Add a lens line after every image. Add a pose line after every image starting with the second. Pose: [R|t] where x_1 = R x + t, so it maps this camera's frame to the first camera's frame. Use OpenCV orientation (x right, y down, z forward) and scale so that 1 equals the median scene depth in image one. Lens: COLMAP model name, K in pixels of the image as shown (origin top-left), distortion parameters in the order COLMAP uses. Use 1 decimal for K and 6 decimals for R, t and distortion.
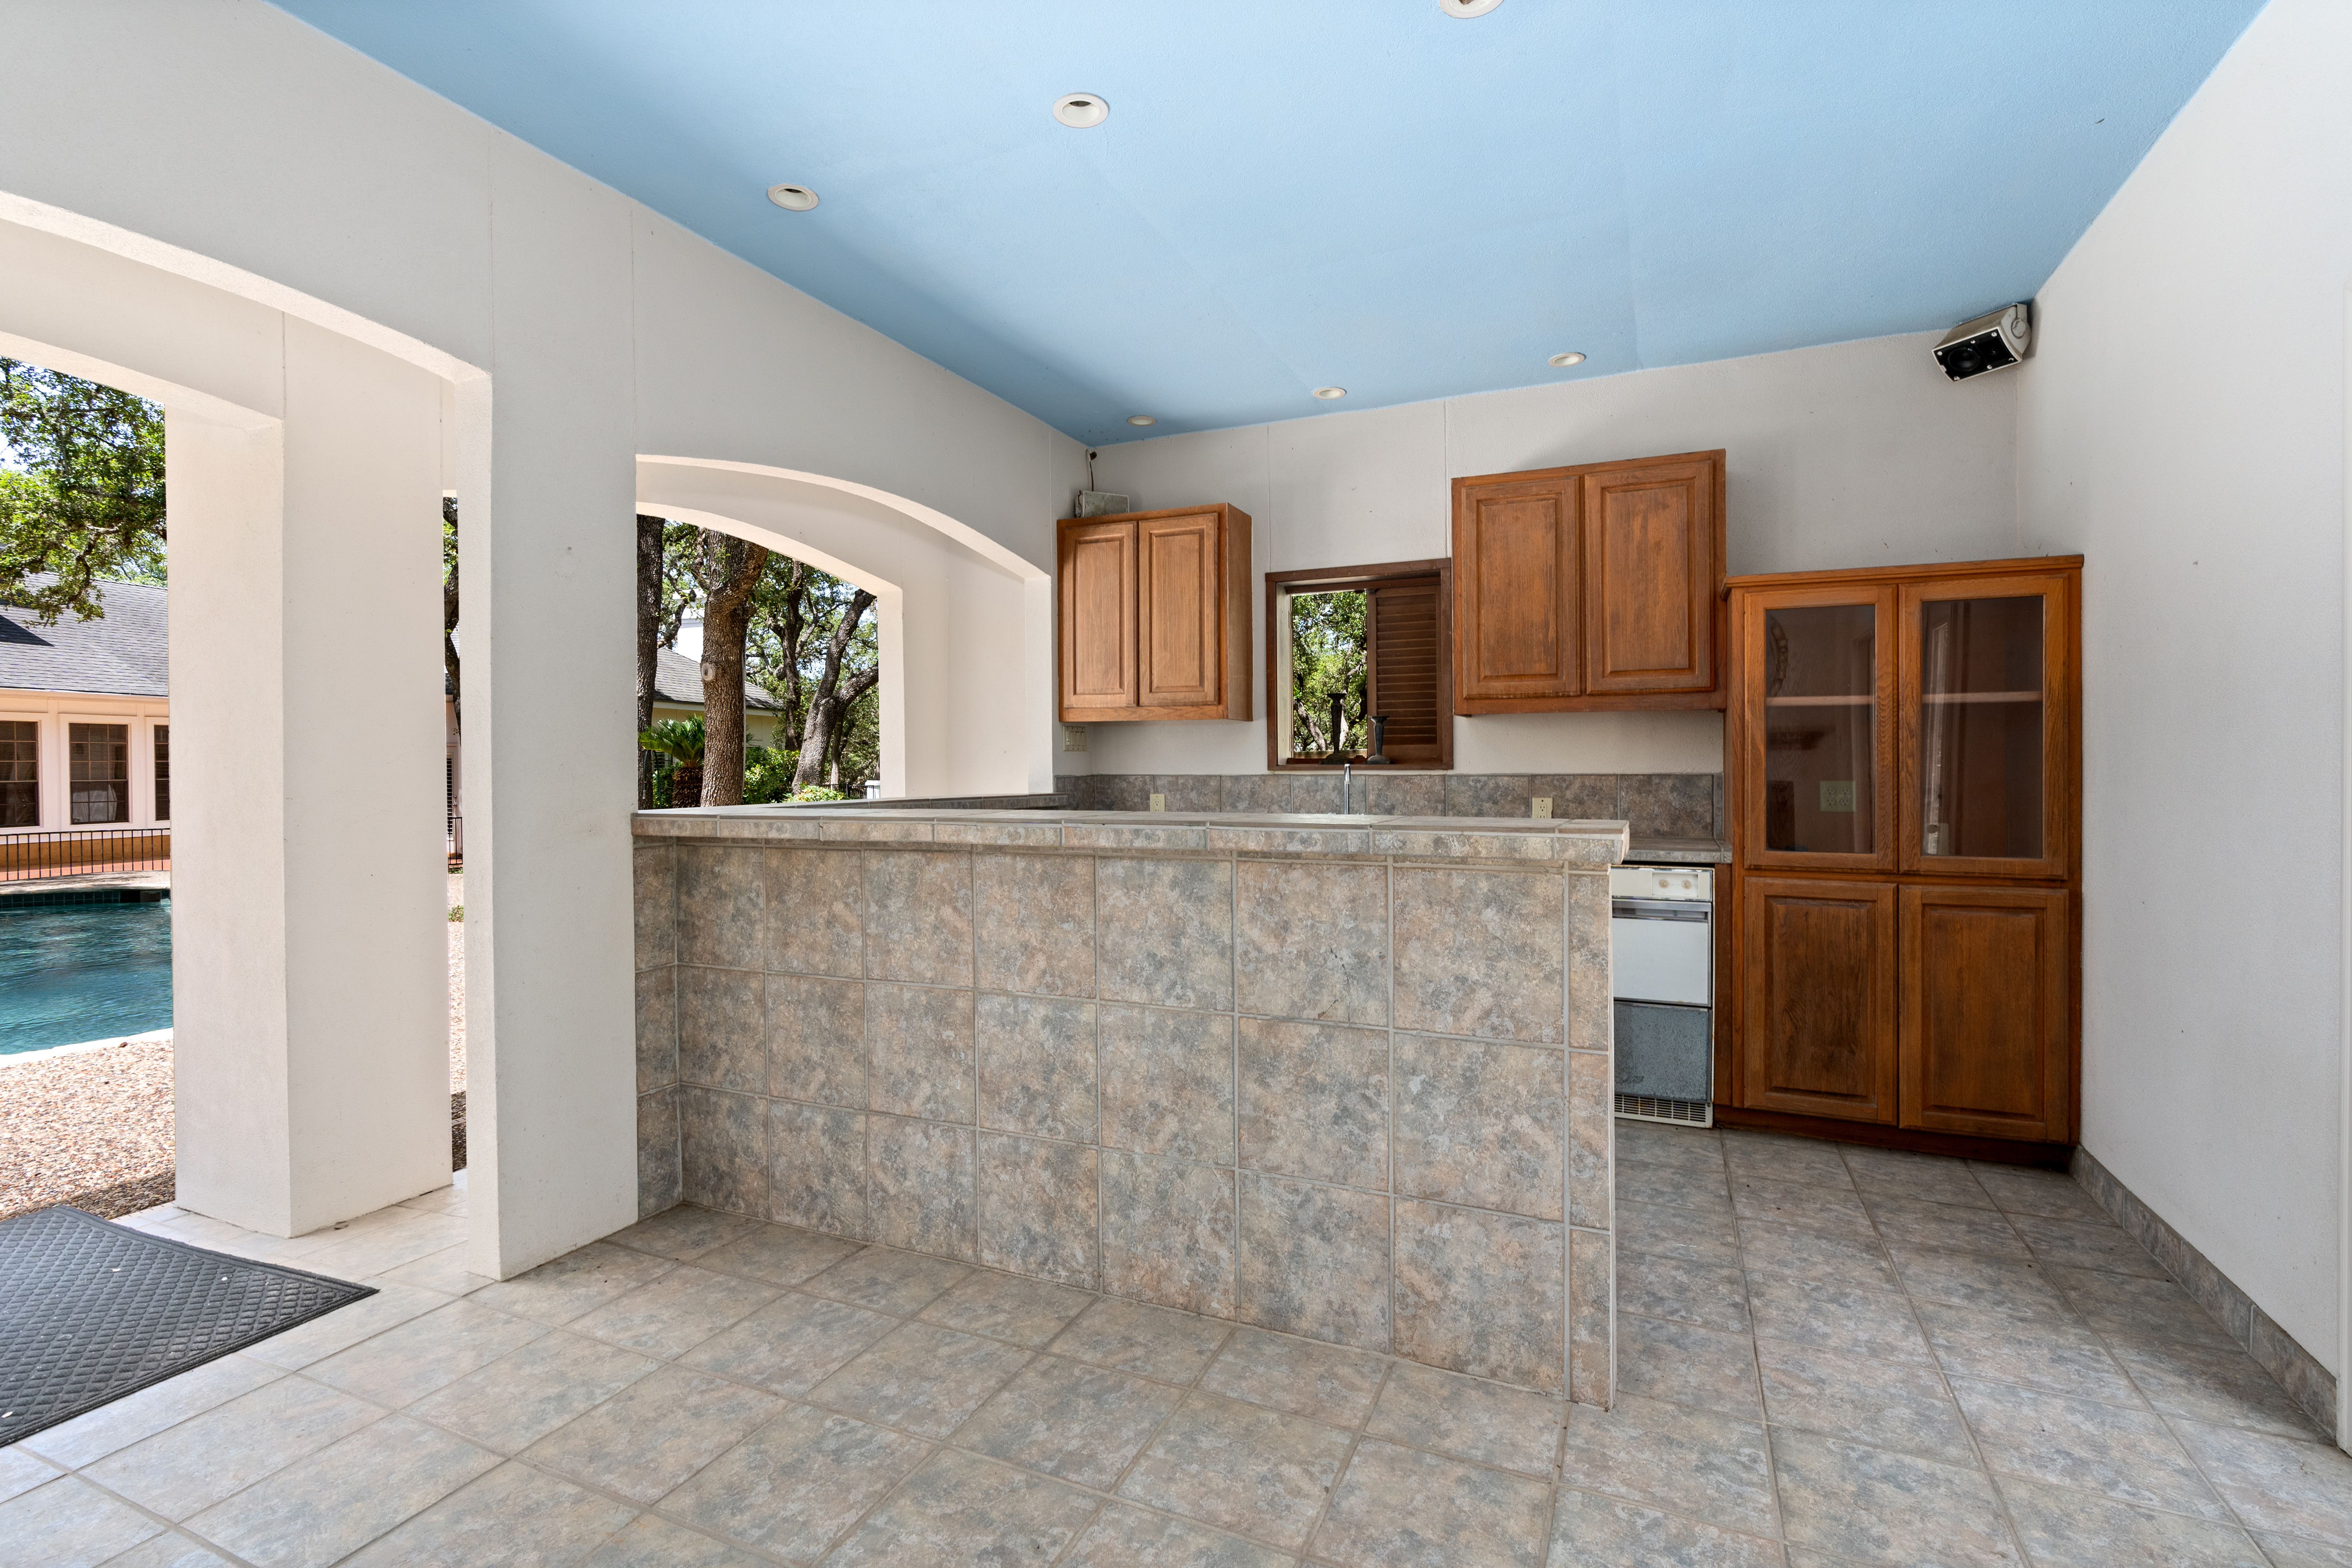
lens RADIAL K [[1086.2, 0, 1180.4], [0, 1086.2, 768.8], [0, 0, 1]] dist [-0.005551, 0.000641]
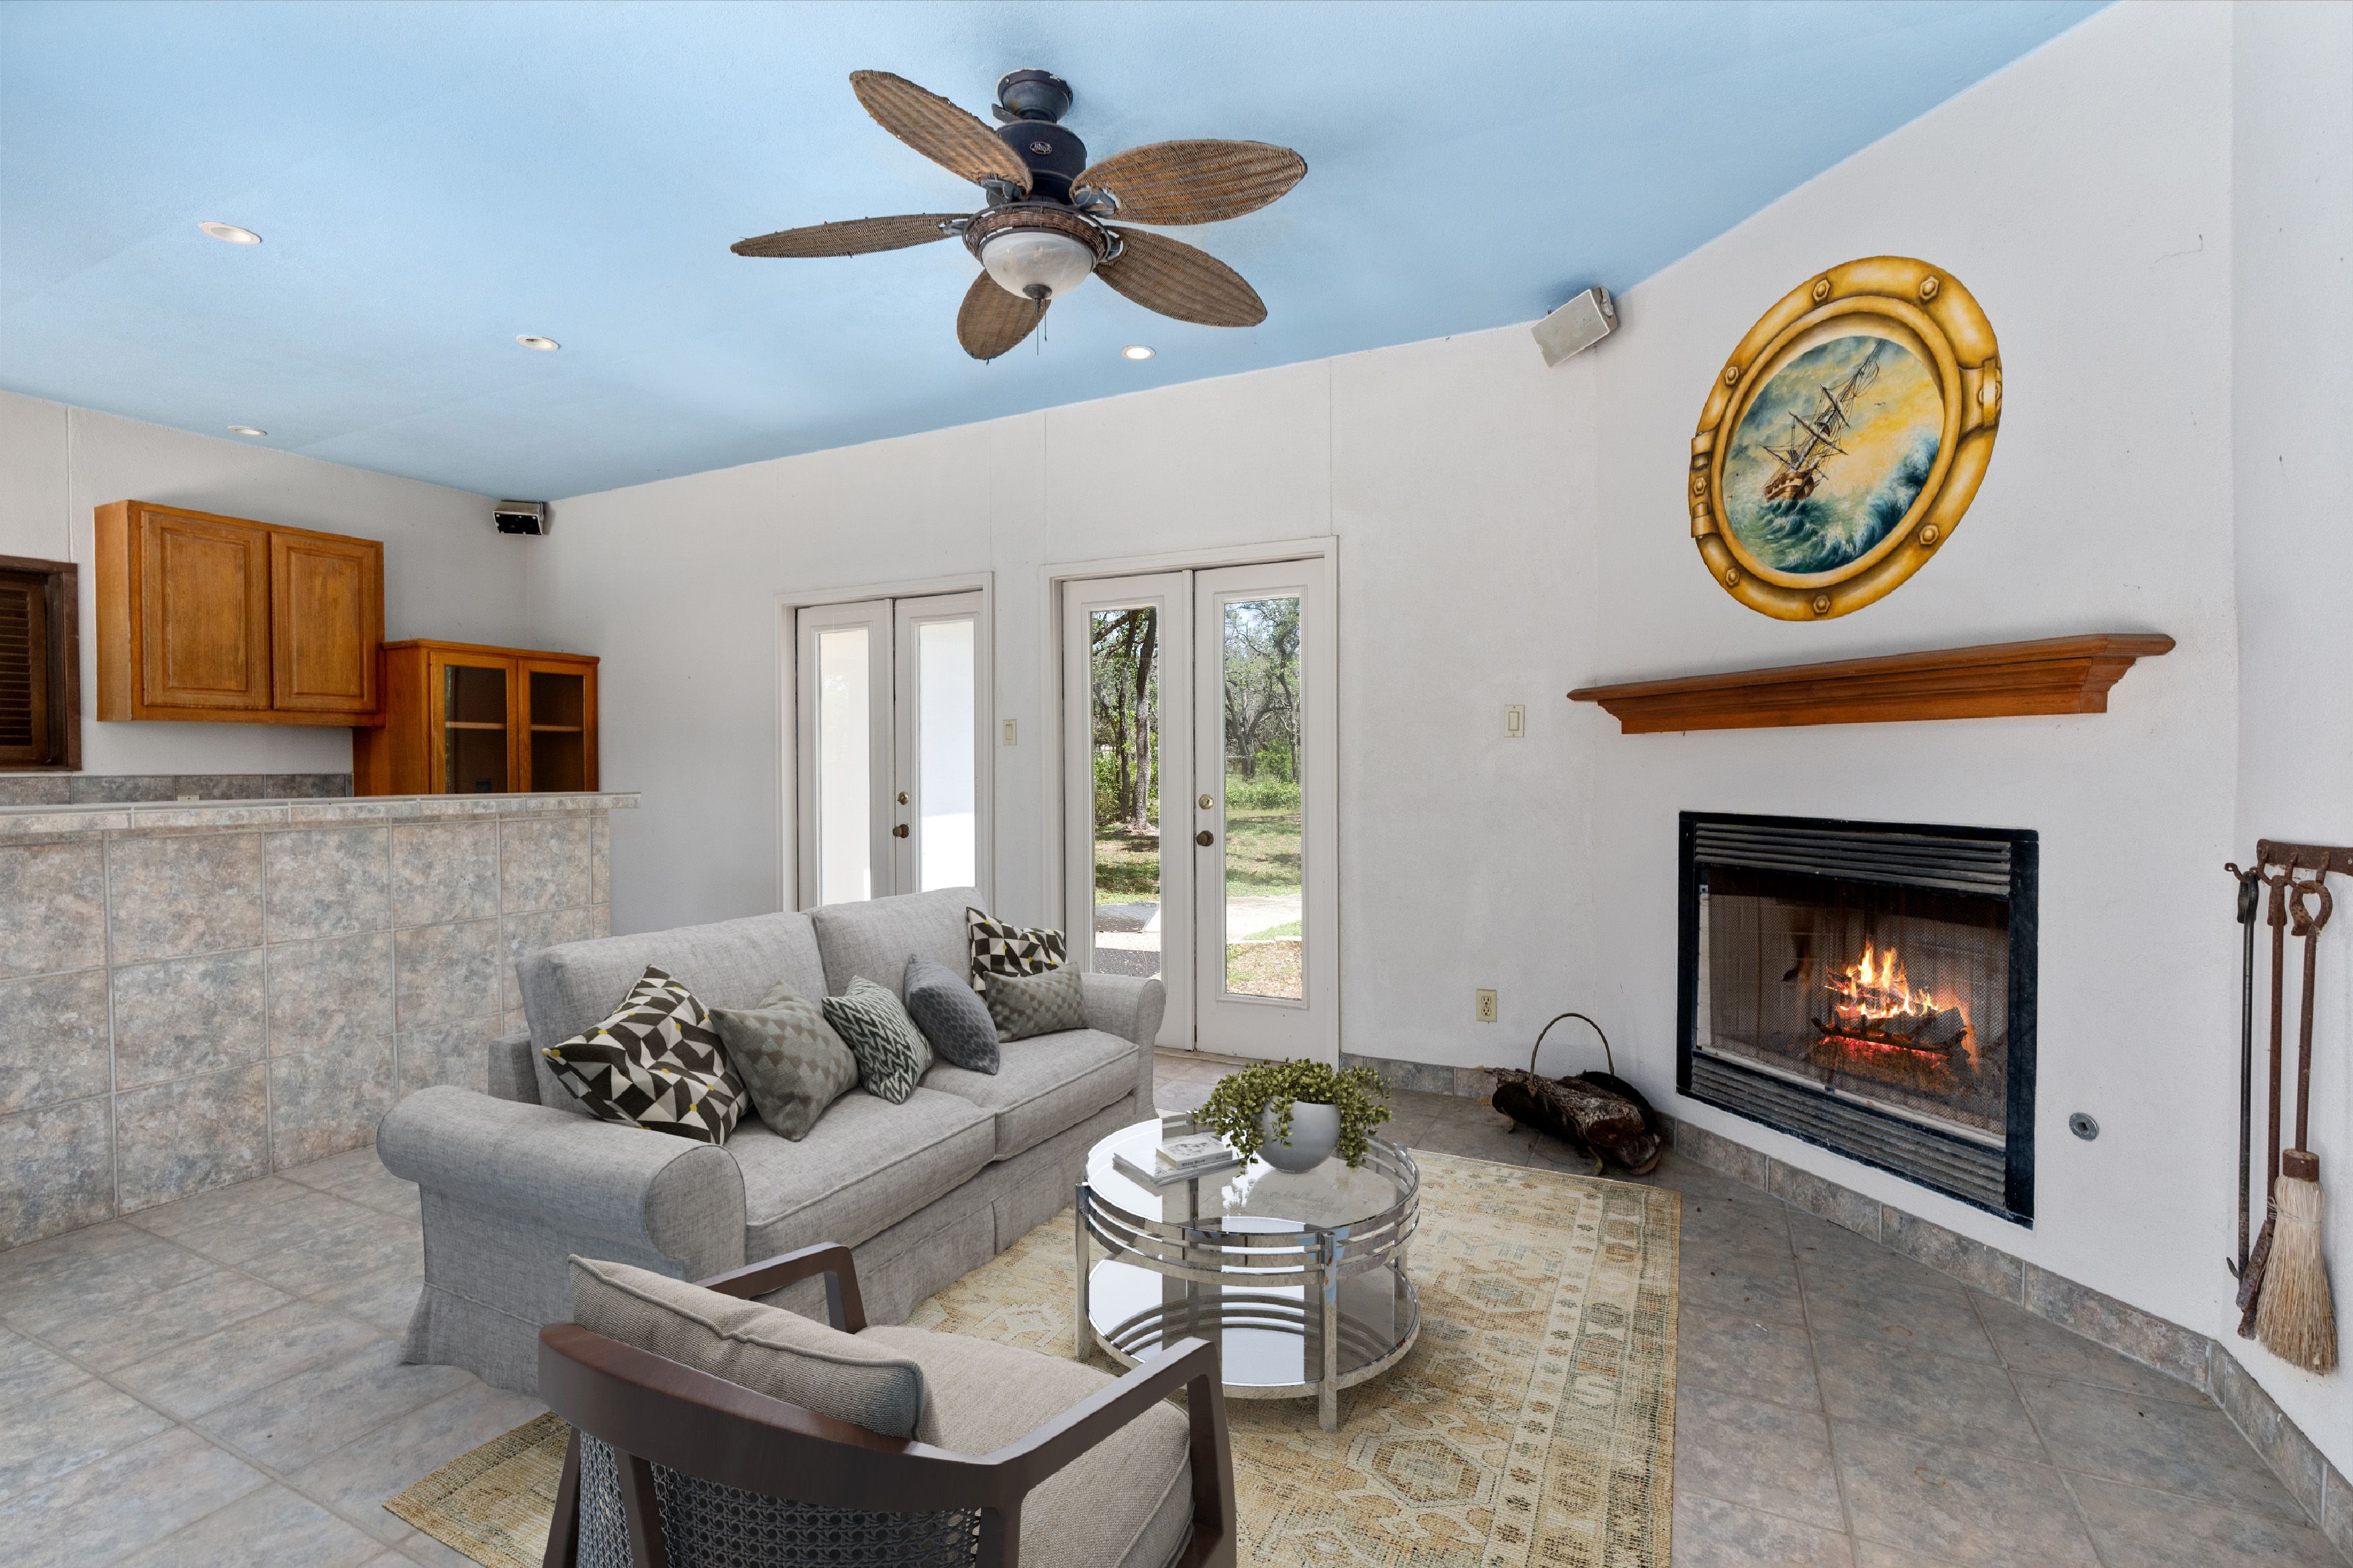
lens RADIAL K [[1086.5, 0, 1180.9], [0, 1086.5, 768.8], [0, 0, 1]] dist [-0.005551, 0.000641]
pose [[0.032876, 0.001746, 0.999458, -1.306034], [0.009638, 0.999951, -0.002064, 0.018384], [-0.999413, 0.009700, 0.032857, -0.118921]]
